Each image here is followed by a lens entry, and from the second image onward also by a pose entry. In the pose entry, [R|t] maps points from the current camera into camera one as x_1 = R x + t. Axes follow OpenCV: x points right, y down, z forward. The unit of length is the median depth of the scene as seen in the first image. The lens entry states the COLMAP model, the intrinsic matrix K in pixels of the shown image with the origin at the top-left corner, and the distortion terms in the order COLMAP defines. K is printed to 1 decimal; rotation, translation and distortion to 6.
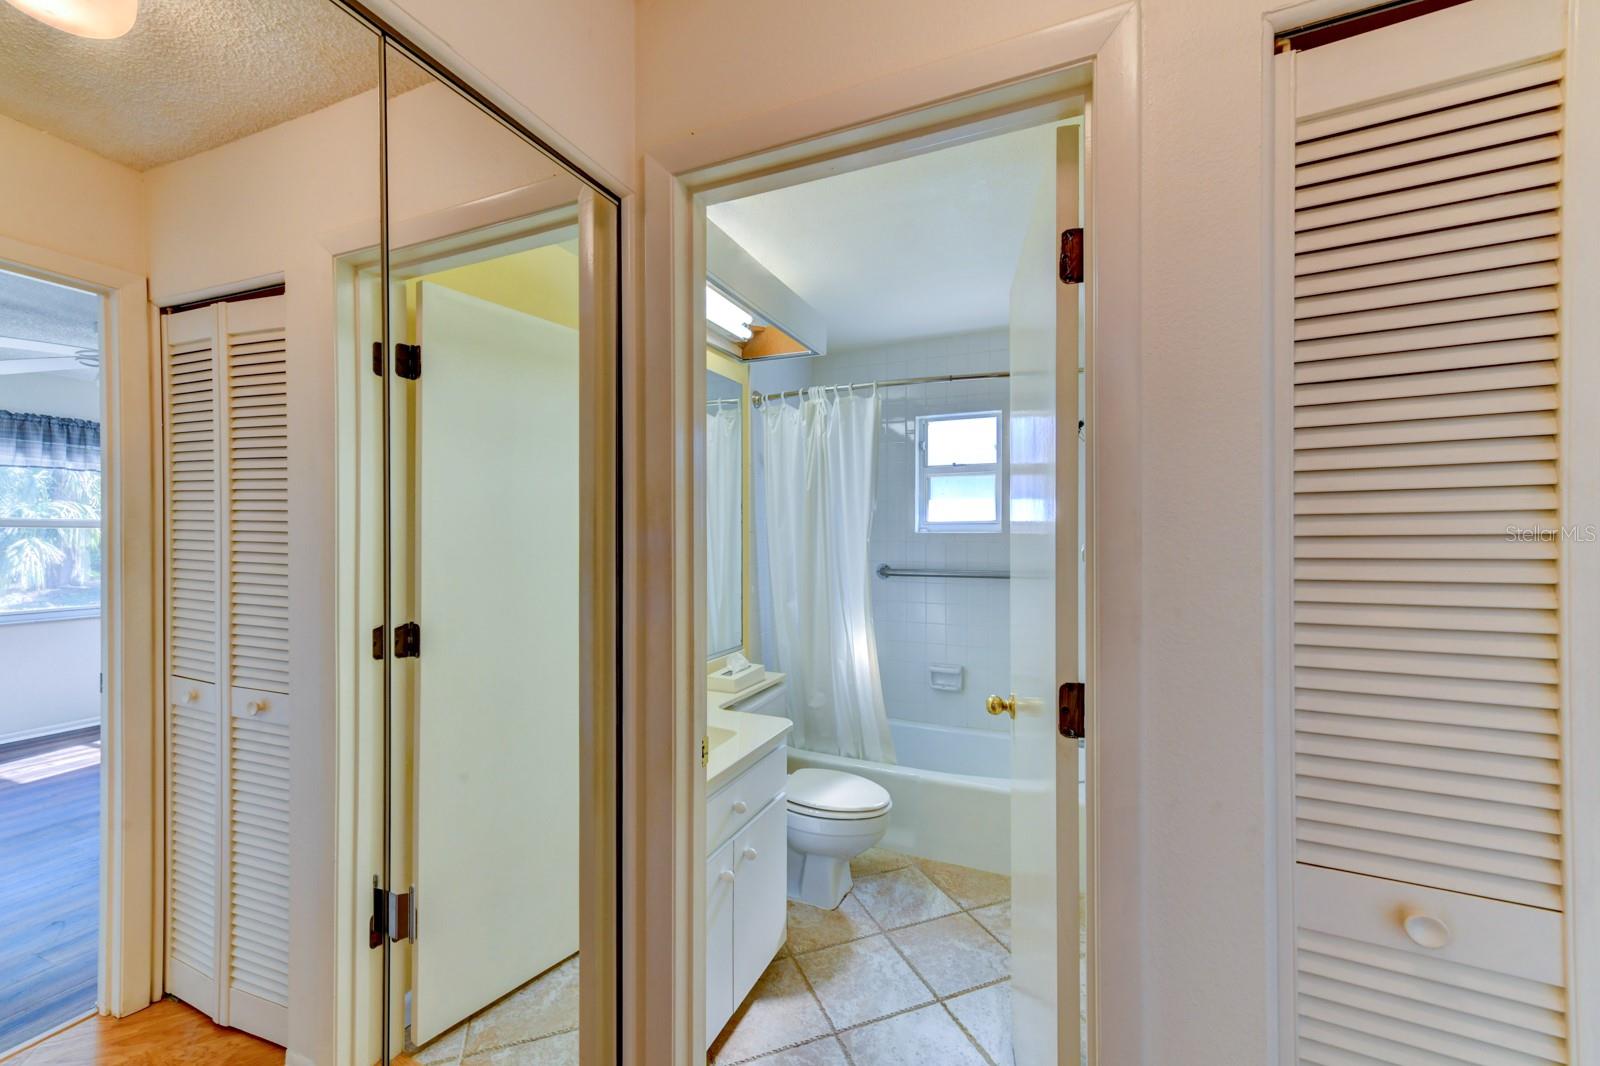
lens RADIAL K [[628.5, 0, 800.0], [0, 628.5, 533.0], [0, 0, 1]] dist [0.017588, -0.000144]
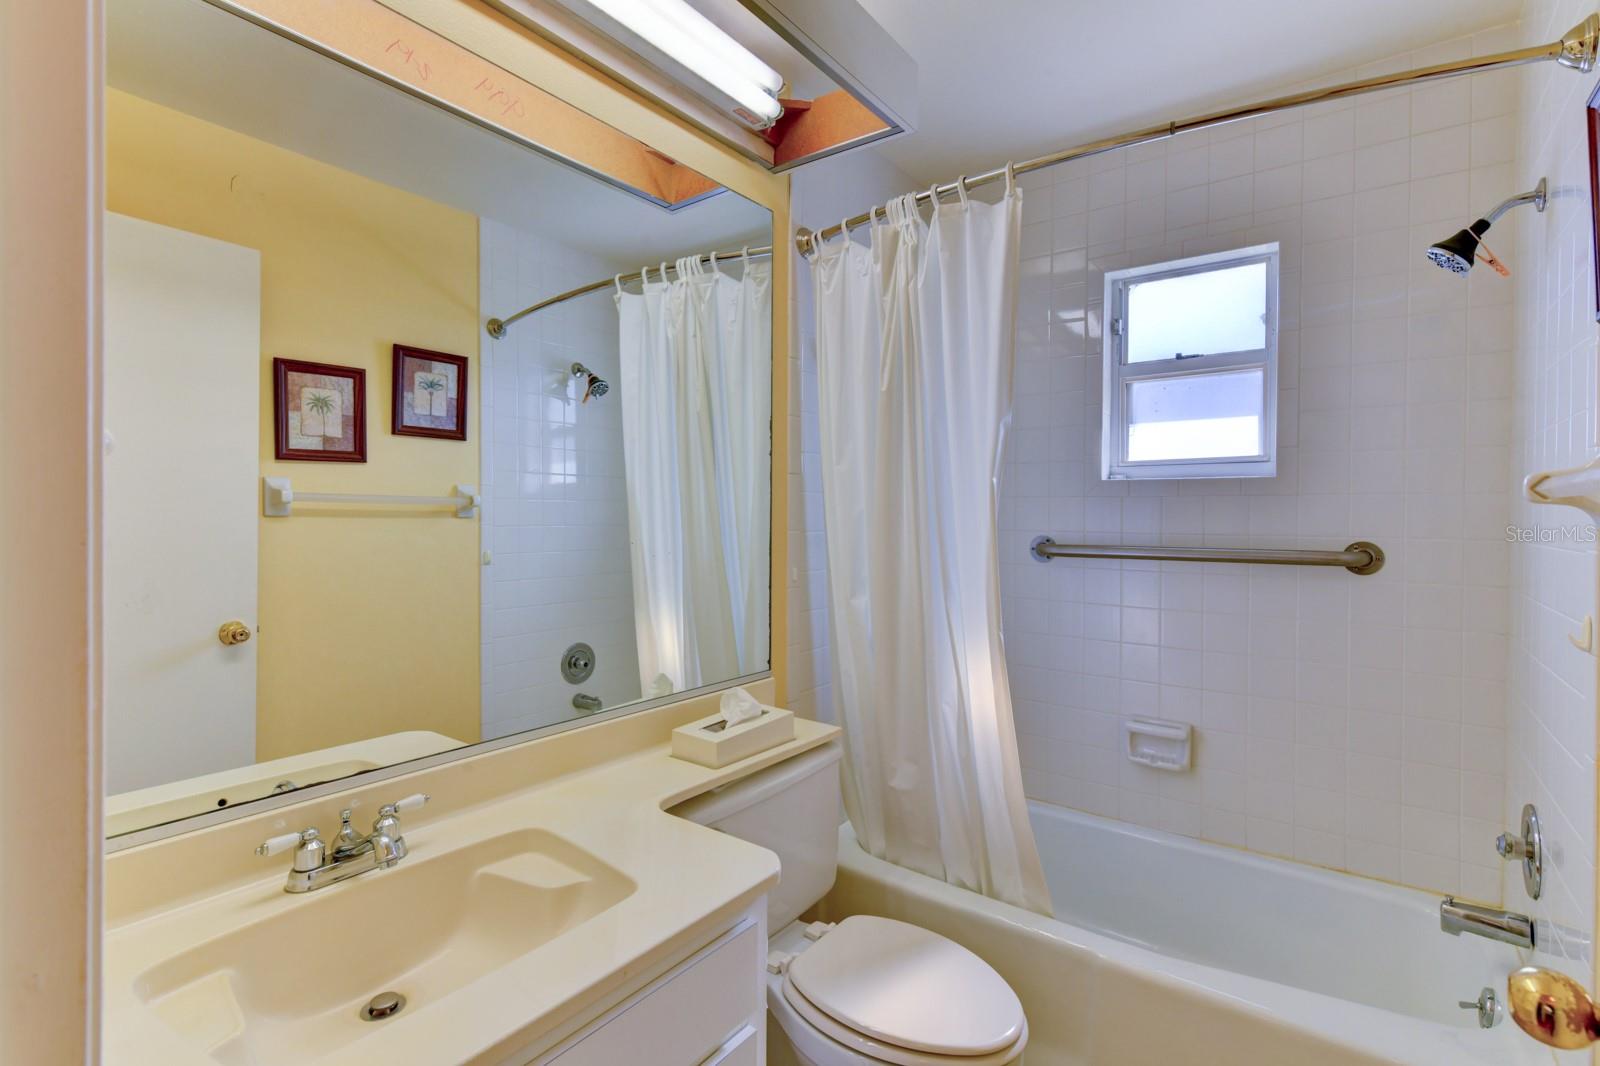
lens RADIAL K [[755.0, 0, 800.4], [0, 755.0, 523.8], [0, 0, 1]] dist [0.013862, -0.000202]
pose [[0.975538, 0.004356, -0.219787, 0.083580], [-0.001905, 0.999934, 0.011366, 0.037632], [0.219821, -0.010670, 0.975482, 0.338860]]
